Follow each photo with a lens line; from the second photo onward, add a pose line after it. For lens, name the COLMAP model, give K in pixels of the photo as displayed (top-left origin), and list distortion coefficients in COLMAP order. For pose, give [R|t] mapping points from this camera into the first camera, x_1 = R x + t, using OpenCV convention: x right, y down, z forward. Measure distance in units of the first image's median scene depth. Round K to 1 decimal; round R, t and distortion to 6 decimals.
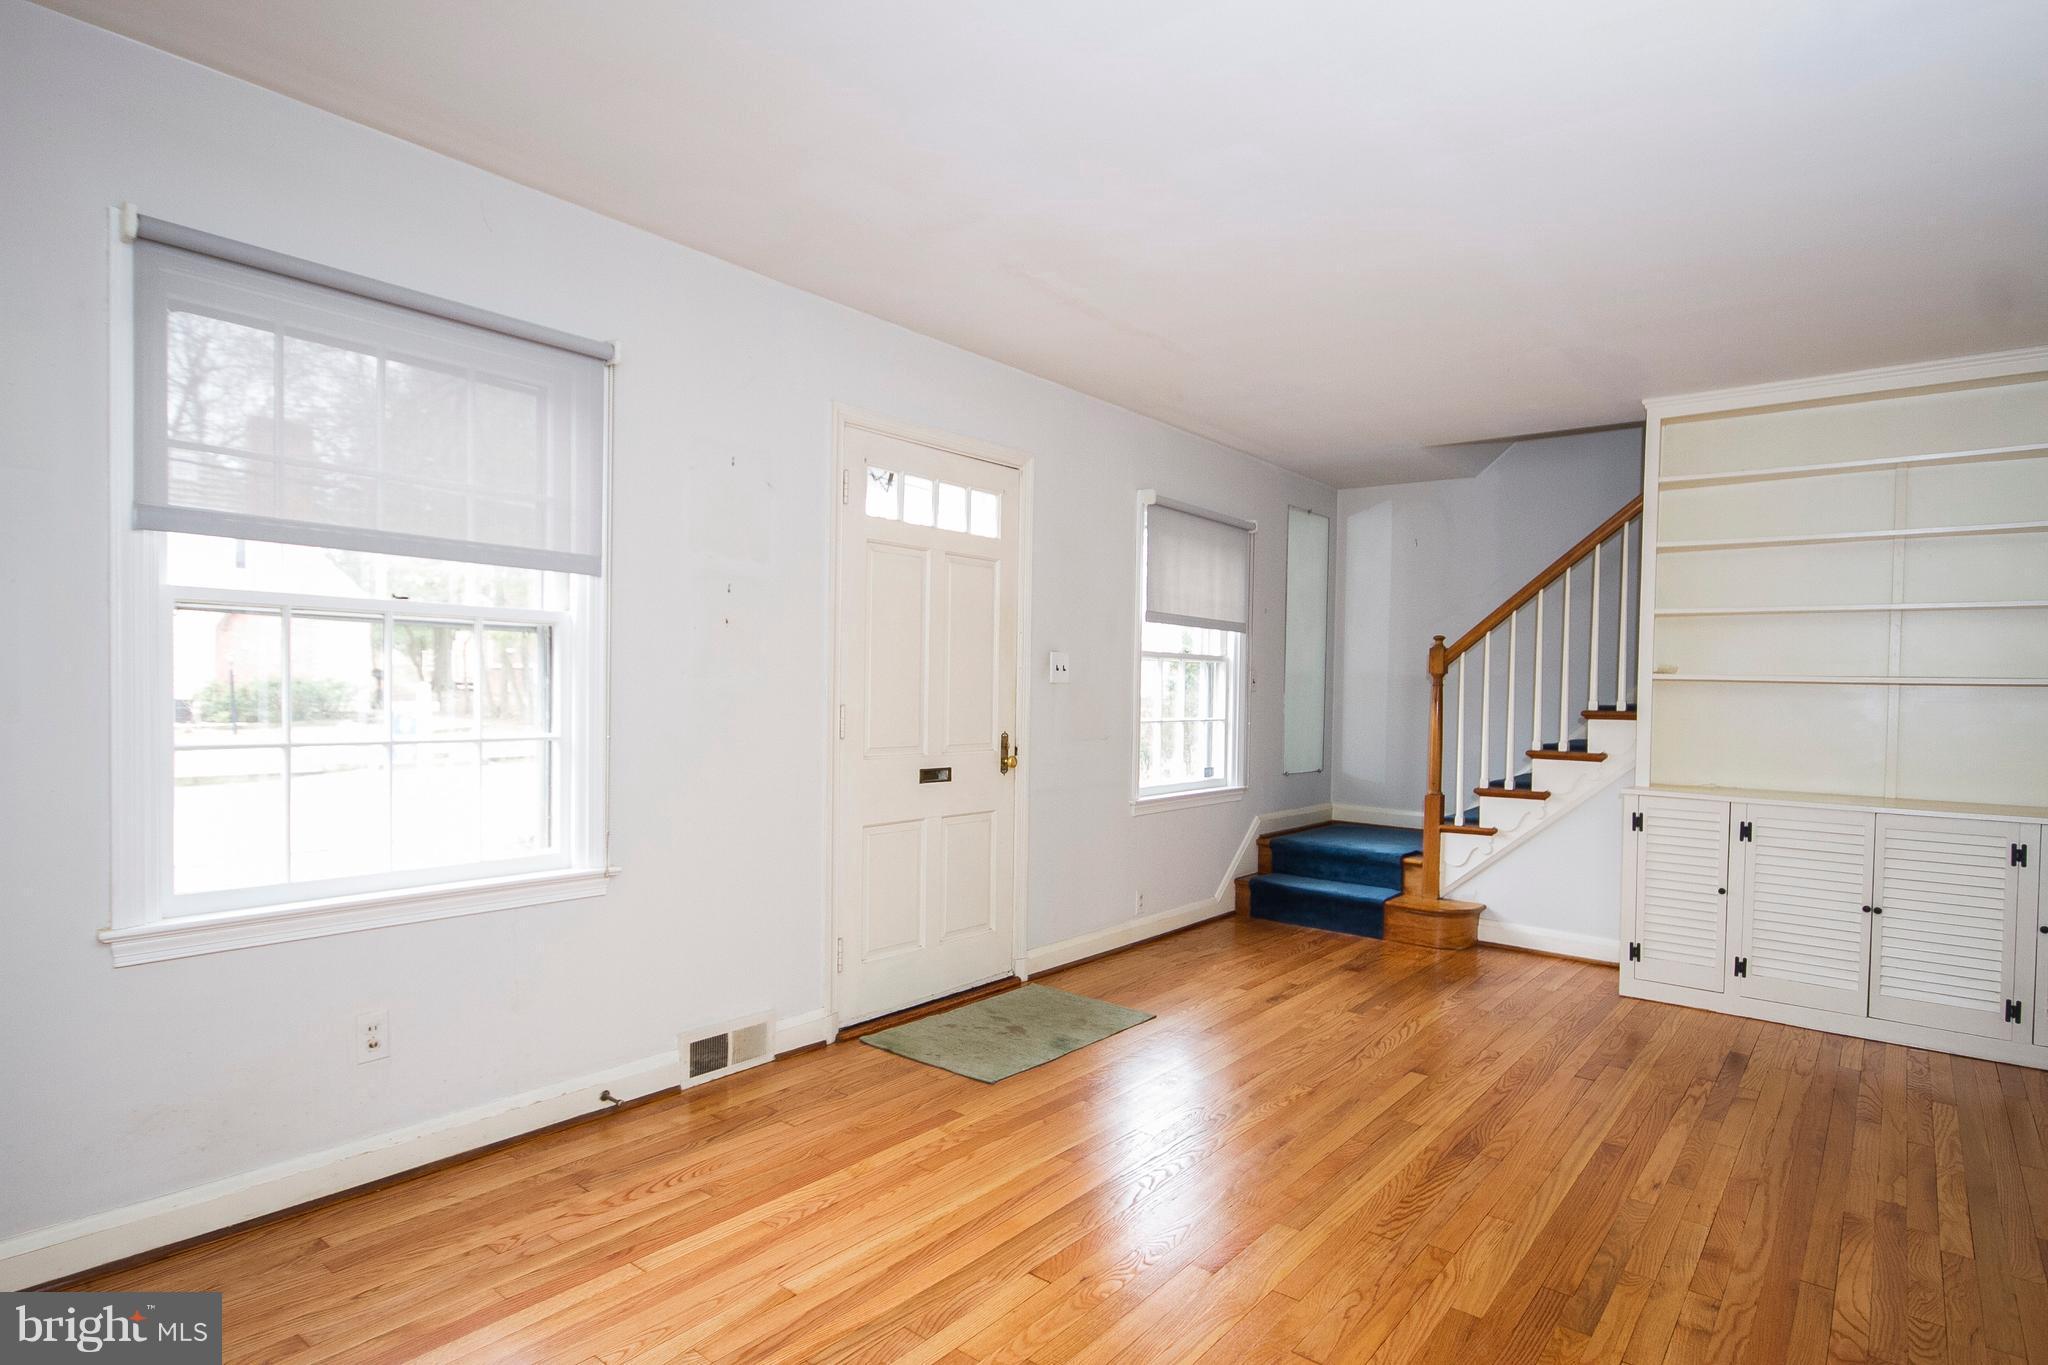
lens RADIAL K [[1069.0, 0, 1030.1], [0, 1069.0, 693.5], [0, 0, 1]] dist [0.002726, 0.001185]
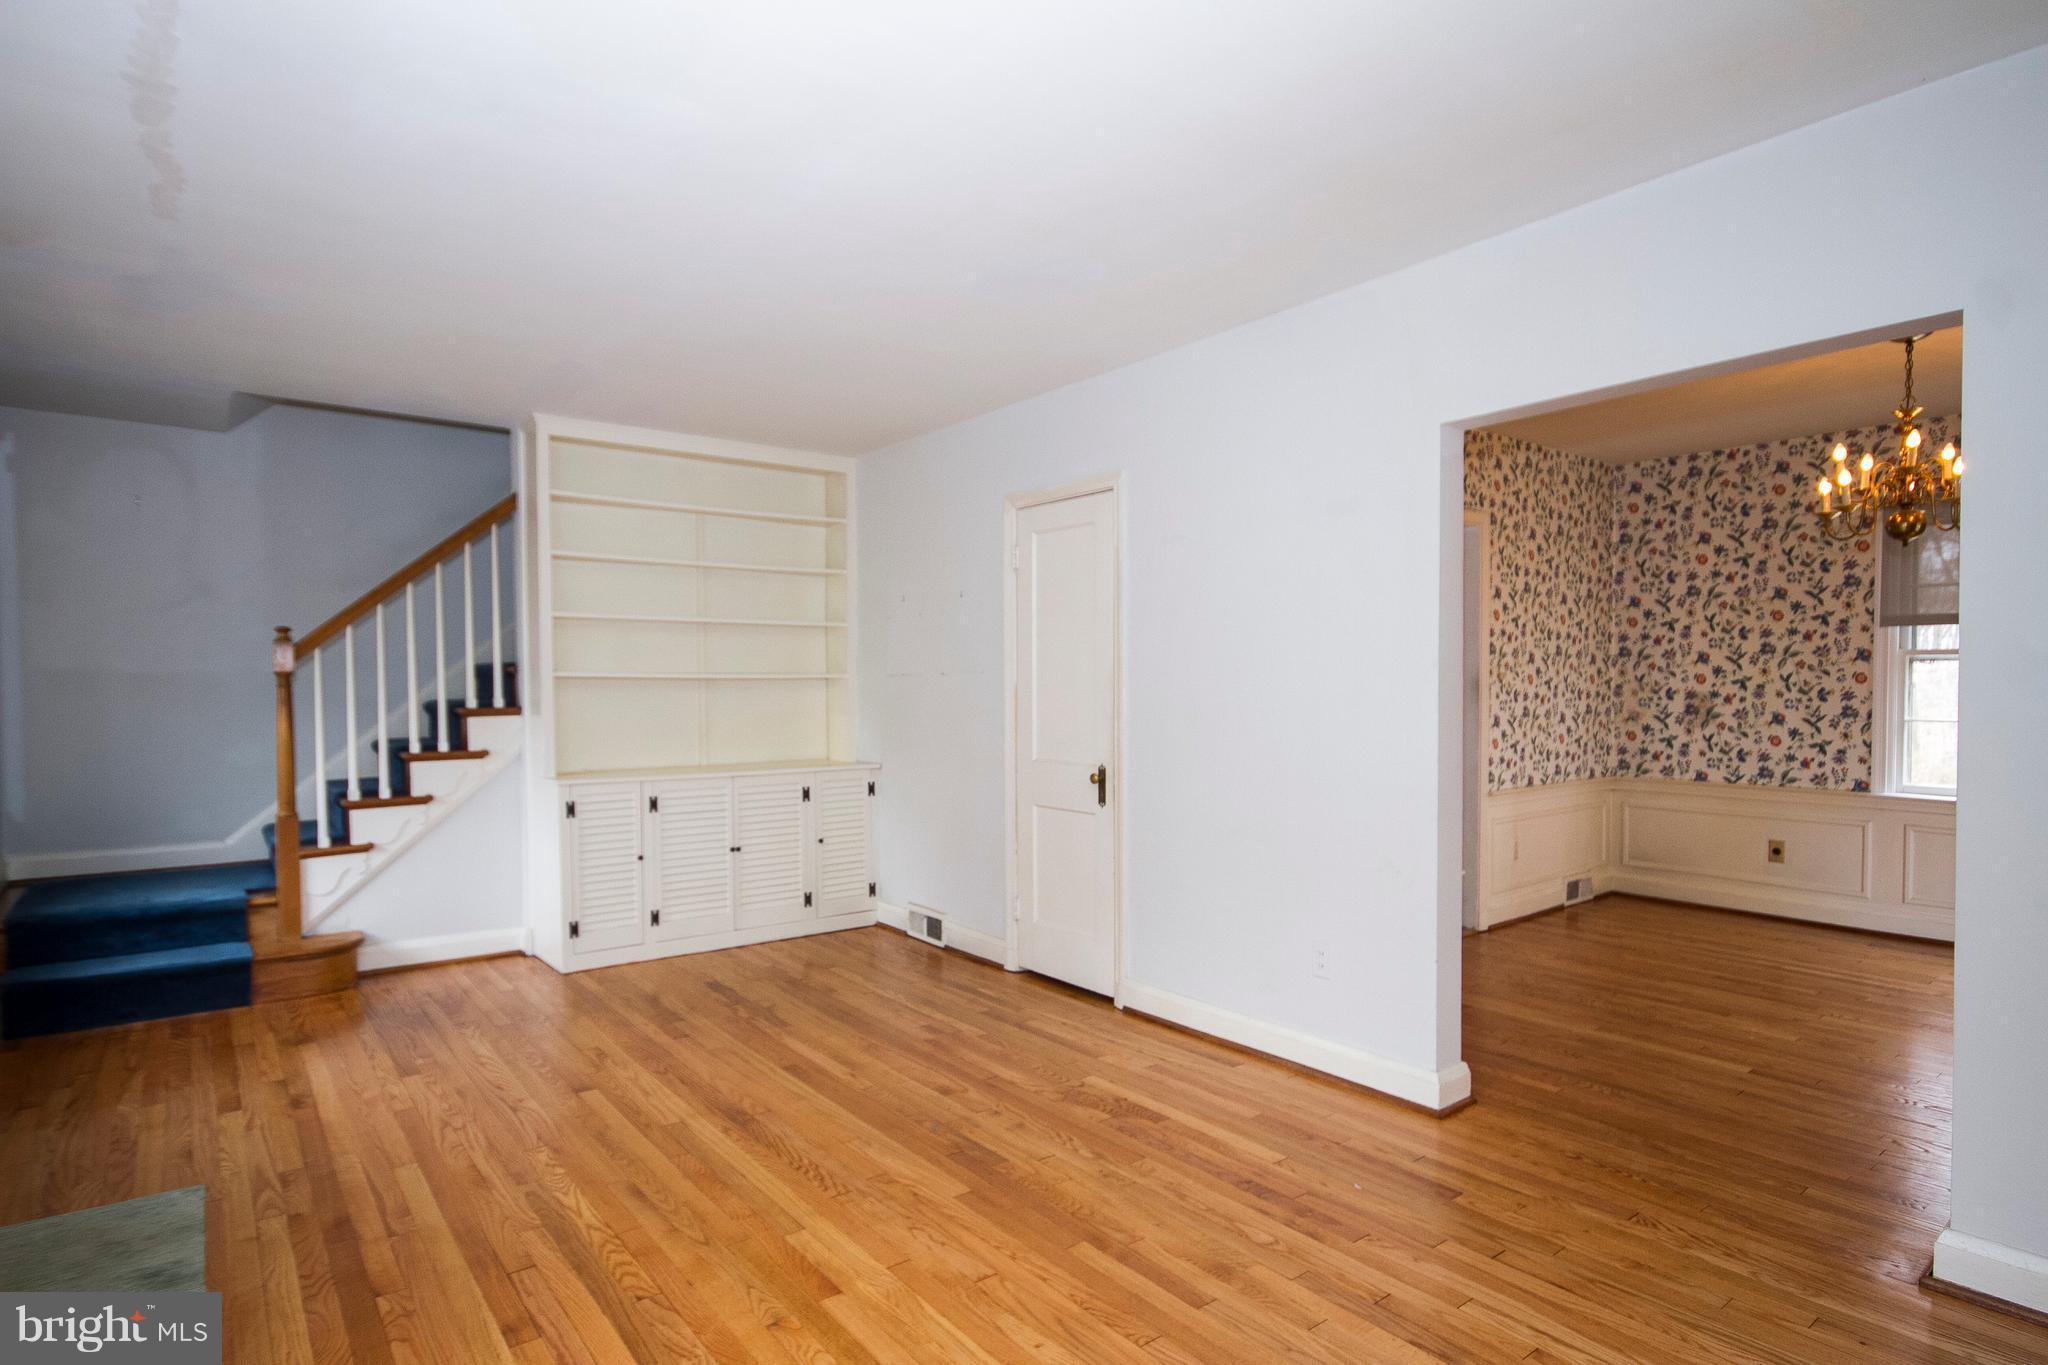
lens RADIAL K [[1069.0, 0, 1023.5], [0, 1069.0, 690.5], [0, 0, 1]] dist [0.002726, 0.001185]
pose [[0.235028, -0.022895, 0.971719, -0.392359], [0.013666, 0.999702, 0.020249, -0.016451], [-0.971892, 0.008520, 0.235271, 0.319729]]
